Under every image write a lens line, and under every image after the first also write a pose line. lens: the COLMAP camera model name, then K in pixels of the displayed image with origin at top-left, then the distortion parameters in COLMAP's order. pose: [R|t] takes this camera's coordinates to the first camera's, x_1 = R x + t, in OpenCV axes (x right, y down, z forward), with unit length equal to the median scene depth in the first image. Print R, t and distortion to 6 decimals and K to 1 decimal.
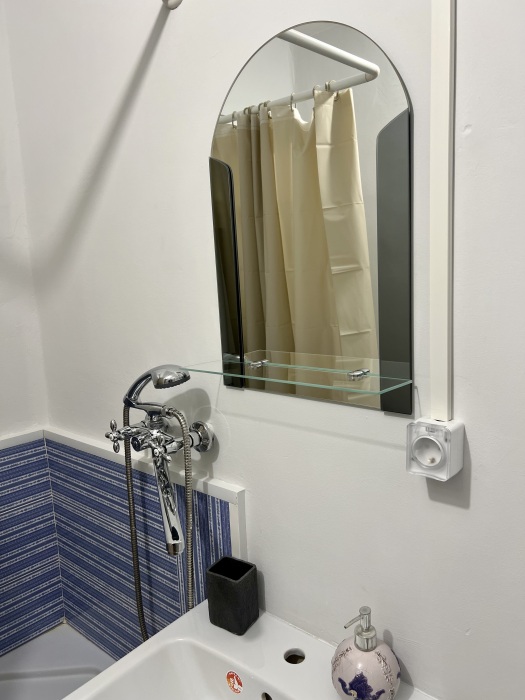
lens RADIAL K [[529.0, 0, 268.0], [0, 529.0, 355.3], [0, 0, 1]] dist [0.043039, -0.047604]
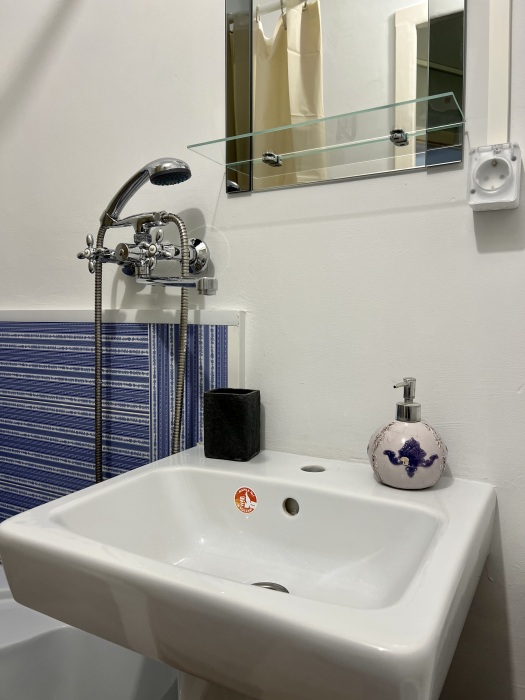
lens RADIAL K [[529.0, 0, 265.7], [0, 529.0, 355.2], [0, 0, 1]] dist [0.043039, -0.047604]
pose [[0.979025, 0.035970, 0.200538, -0.181908], [-0.016897, 0.995236, -0.096024, 0.400067], [-0.203037, 0.090621, 0.974969, 0.125162]]
